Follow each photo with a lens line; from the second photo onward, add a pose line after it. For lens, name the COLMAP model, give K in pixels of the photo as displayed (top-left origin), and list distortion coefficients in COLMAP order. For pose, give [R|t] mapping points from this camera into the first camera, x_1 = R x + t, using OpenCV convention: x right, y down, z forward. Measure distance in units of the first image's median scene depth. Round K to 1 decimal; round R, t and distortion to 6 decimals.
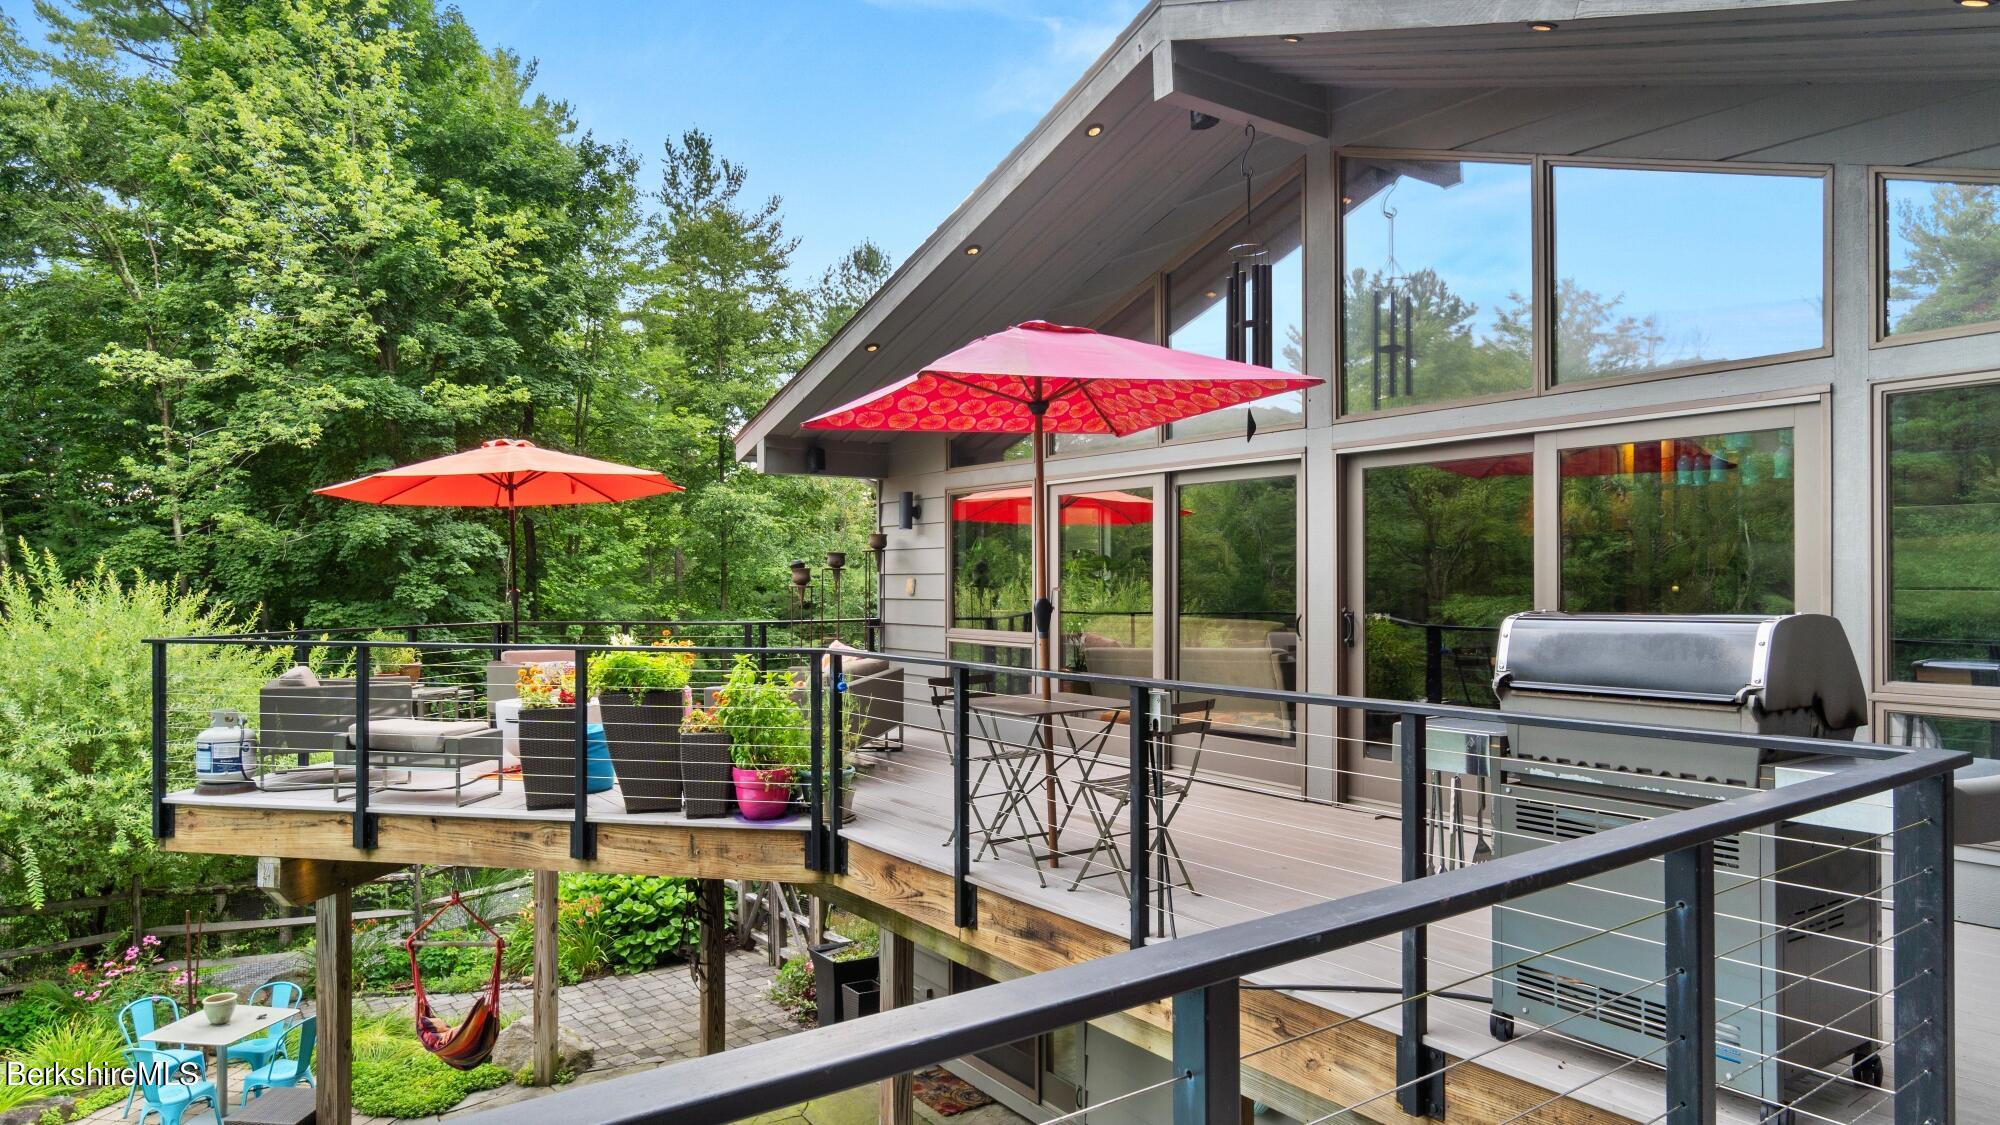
lens RADIAL K [[1193.3, 0, 1005.1], [0, 1193.3, 564.3], [0, 0, 1]] dist [-0.013450, 0.001784]
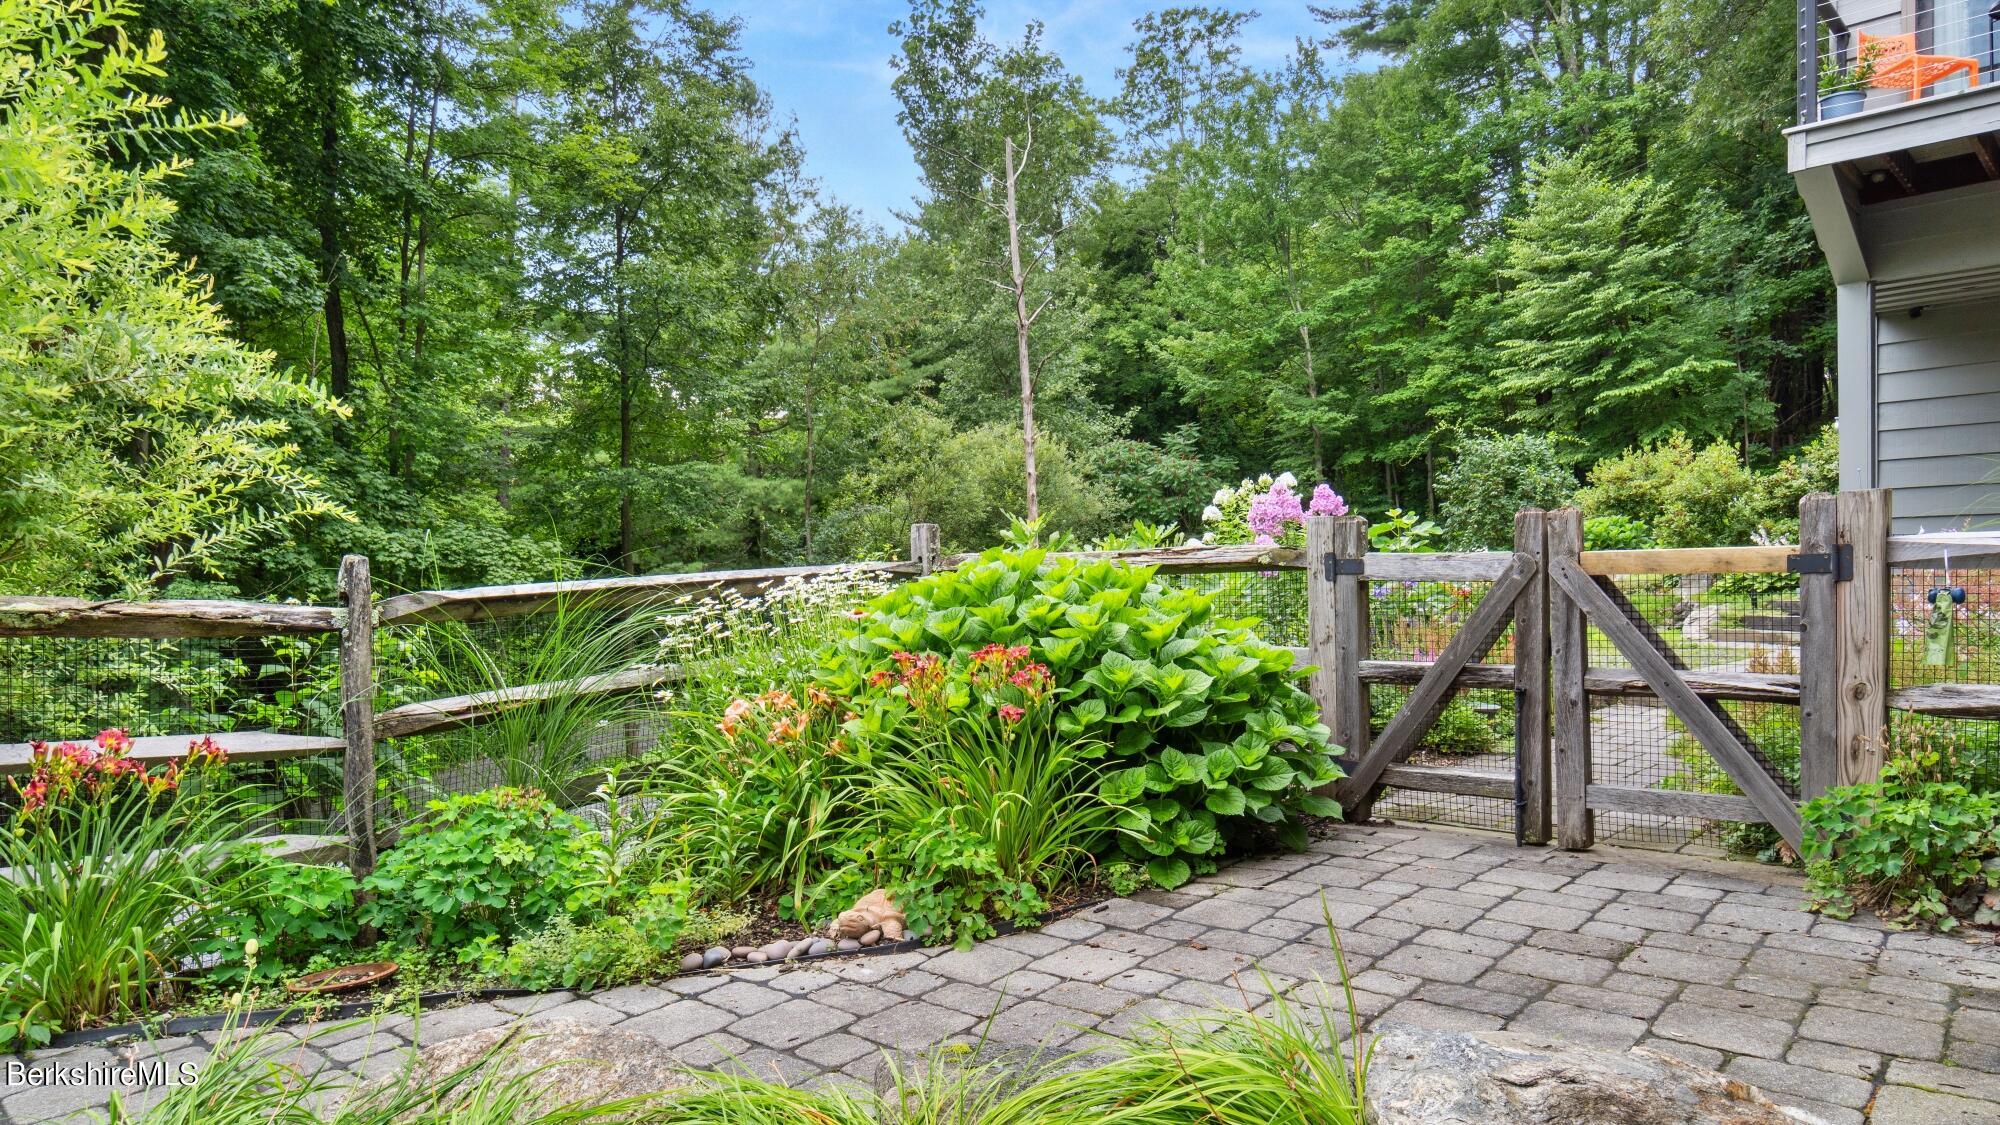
lens RADIAL K [[1193.3, 0, 1004.6], [0, 1193.3, 605.5], [0, 0, 1]] dist [-0.013450, 0.001784]
pose [[0.984159, -0.013029, 0.176808, -0.415197], [0.008281, 0.999586, 0.027569, 0.269939], [-0.177094, -0.025668, 0.983859, 0.728107]]
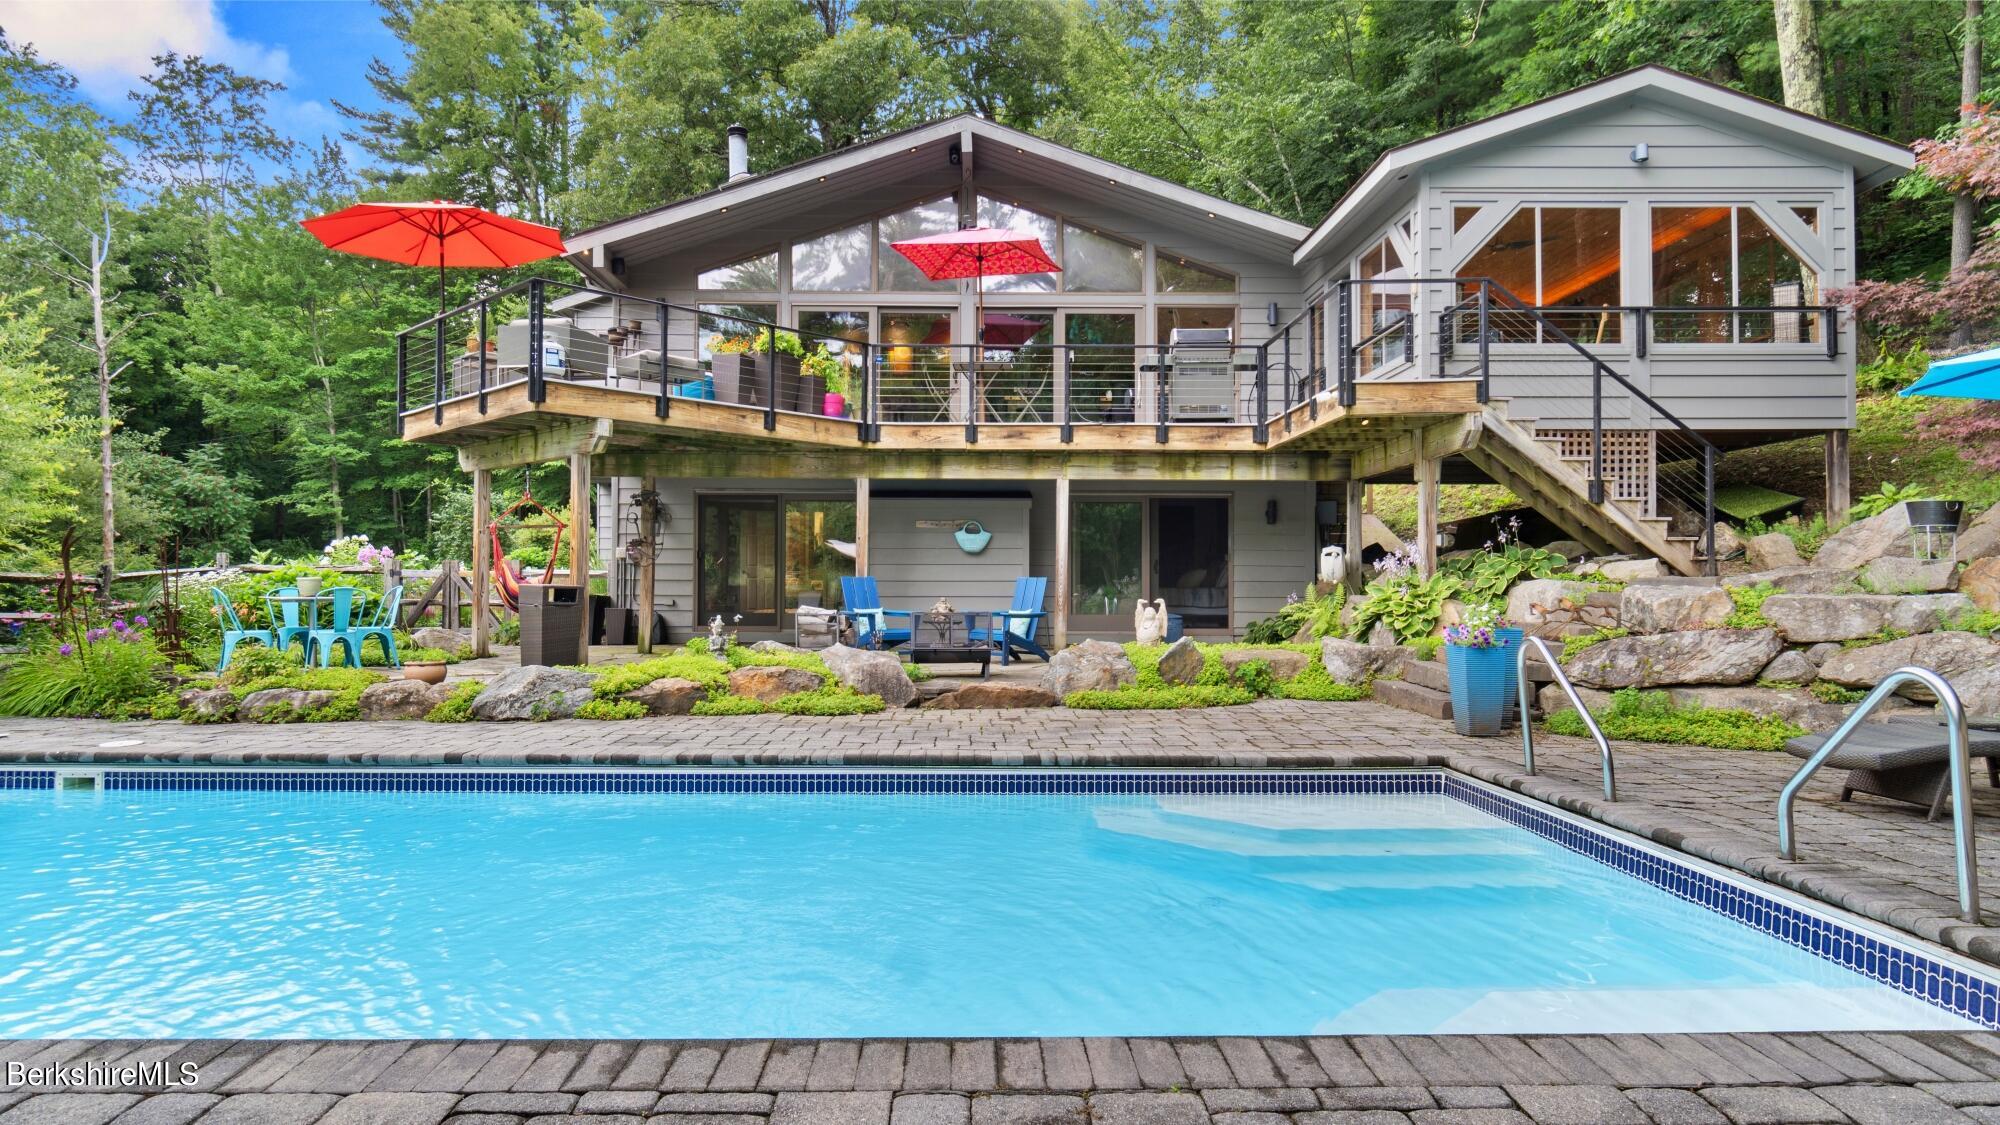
lens RADIAL K [[1193.3, 0, 996.0], [0, 1193.3, 563.5], [0, 0, 1]] dist [-0.013450, 0.001784]
pose [[0.570363, 0.019346, 0.821165, -0.971352], [-0.012698, 0.999811, -0.014735, 0.269468], [-0.821295, -0.002023, 0.570501, -0.265305]]
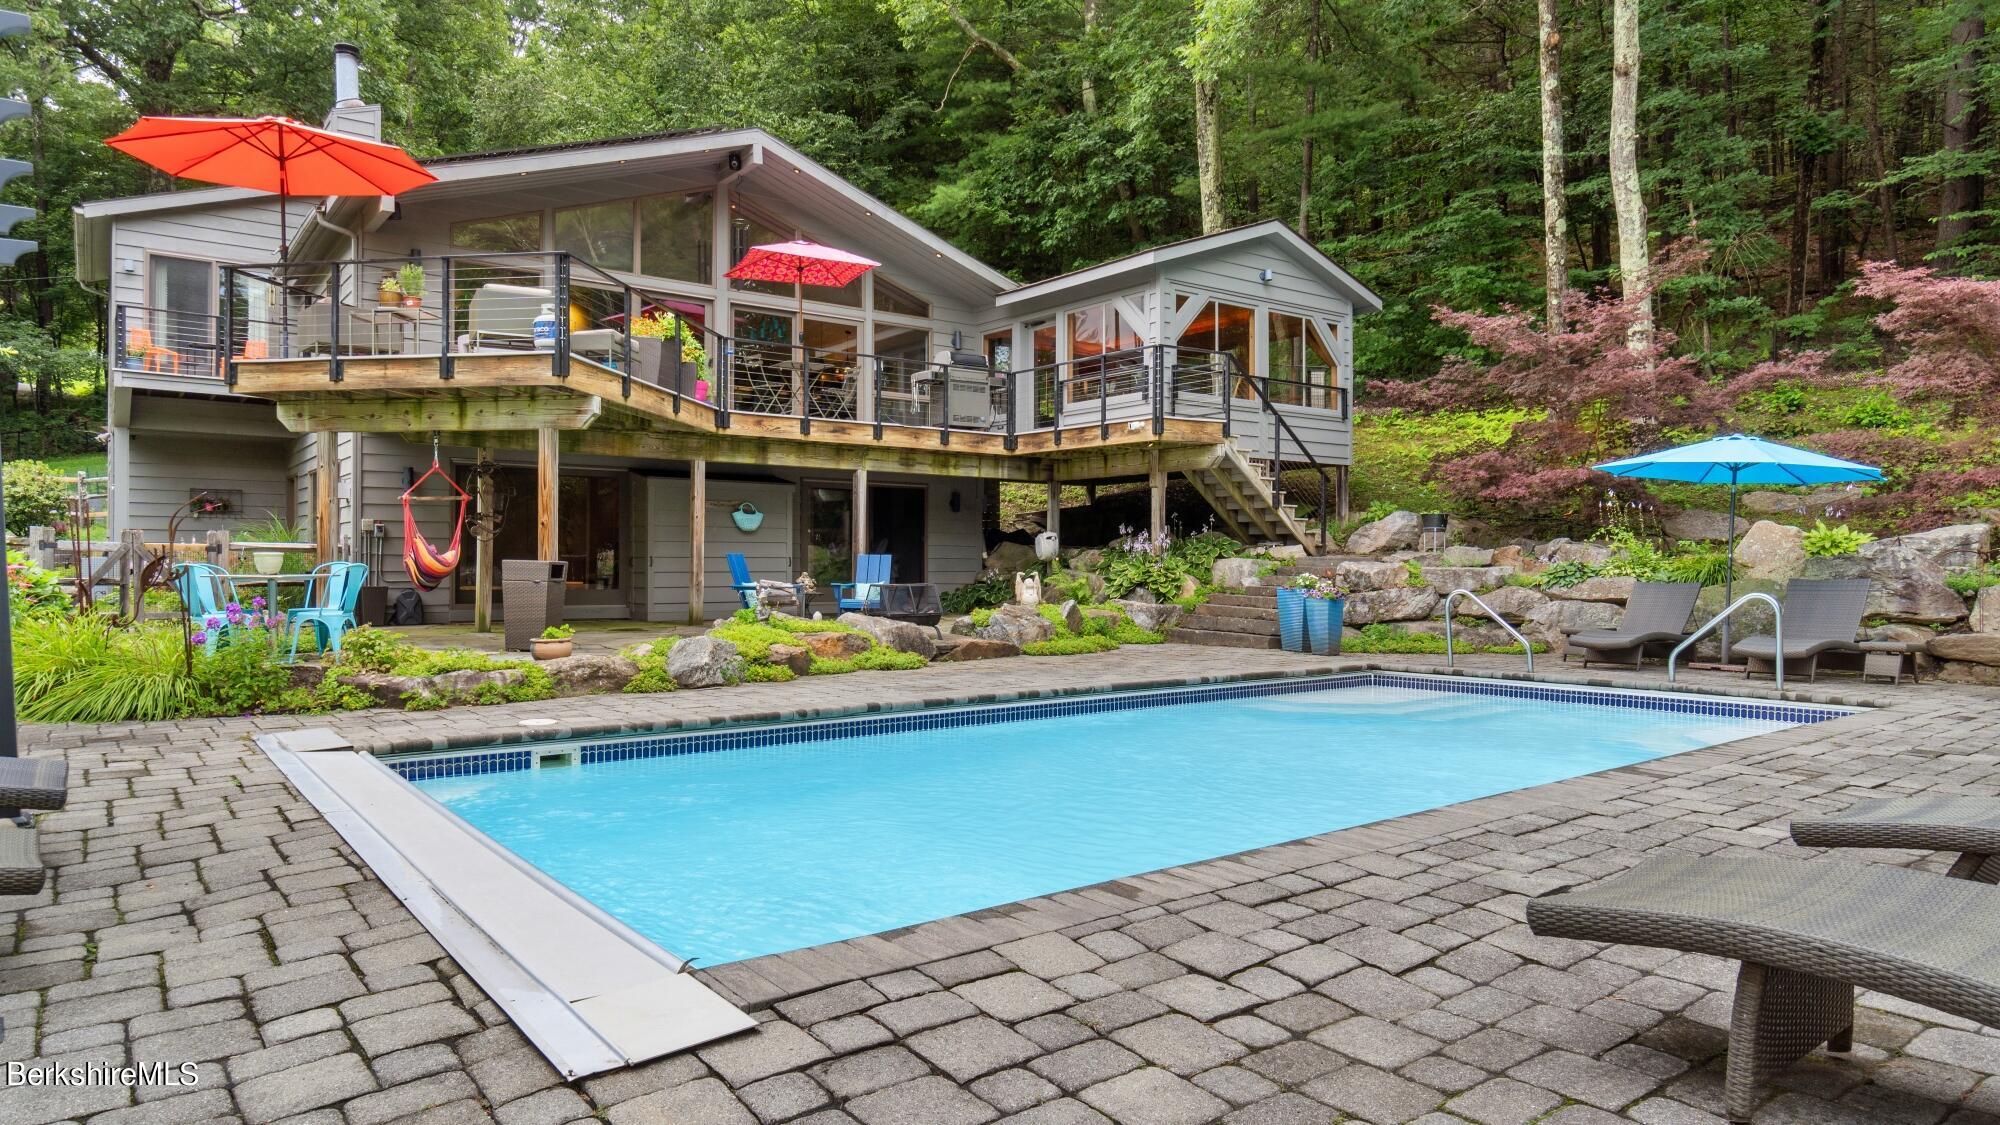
lens RADIAL K [[1193.3, 0, 998.0], [0, 1193.3, 563.0], [0, 0, 1]] dist [-0.013450, 0.001784]
pose [[-0.040625, 0.003524, 0.999168, -1.353068], [-0.012617, 0.999912, -0.004040, 0.278367], [-0.999095, -0.012771, -0.040577, 0.267037]]
